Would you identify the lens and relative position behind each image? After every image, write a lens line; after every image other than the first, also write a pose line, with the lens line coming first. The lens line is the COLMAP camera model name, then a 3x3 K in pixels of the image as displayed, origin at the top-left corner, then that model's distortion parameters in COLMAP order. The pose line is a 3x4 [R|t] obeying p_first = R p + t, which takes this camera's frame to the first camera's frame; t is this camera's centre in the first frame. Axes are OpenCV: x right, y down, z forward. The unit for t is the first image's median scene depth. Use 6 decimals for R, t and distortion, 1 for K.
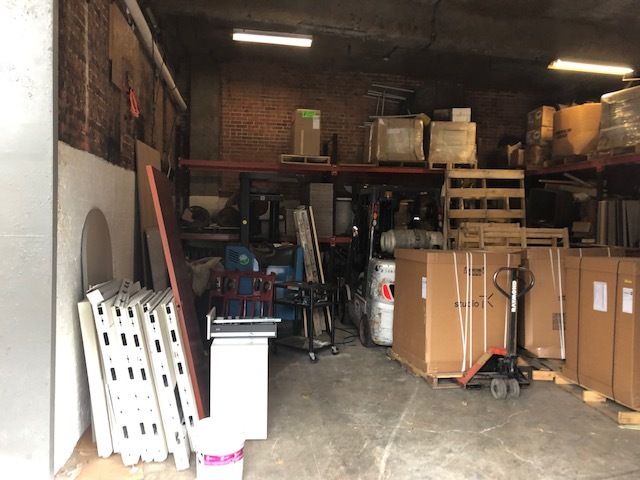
lens RADIAL K [[526.4, 0, 320.6], [0, 526.4, 238.0], [0, 0, 1]] dist [0.041909, -0.034753]
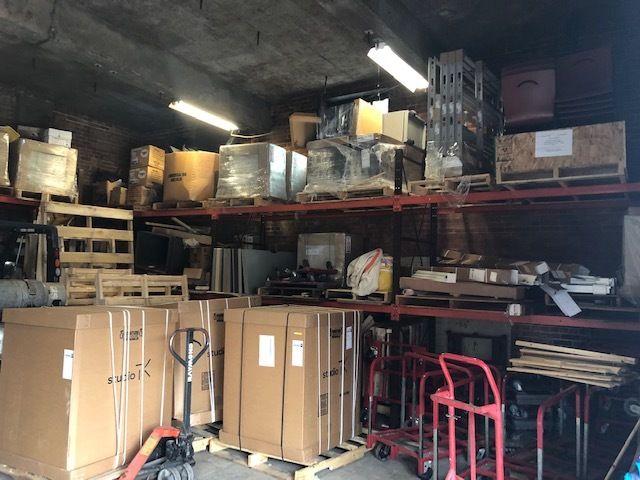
lens RADIAL K [[526.4, 0, 320.5], [0, 526.4, 241.6], [0, 0, 1]] dist [0.041909, -0.034753]
pose [[0.674742, 0.043589, 0.736766, -0.073885], [0.006702, 0.997851, -0.065174, -0.014875], [-0.738024, 0.048913, 0.673000, 0.167311]]
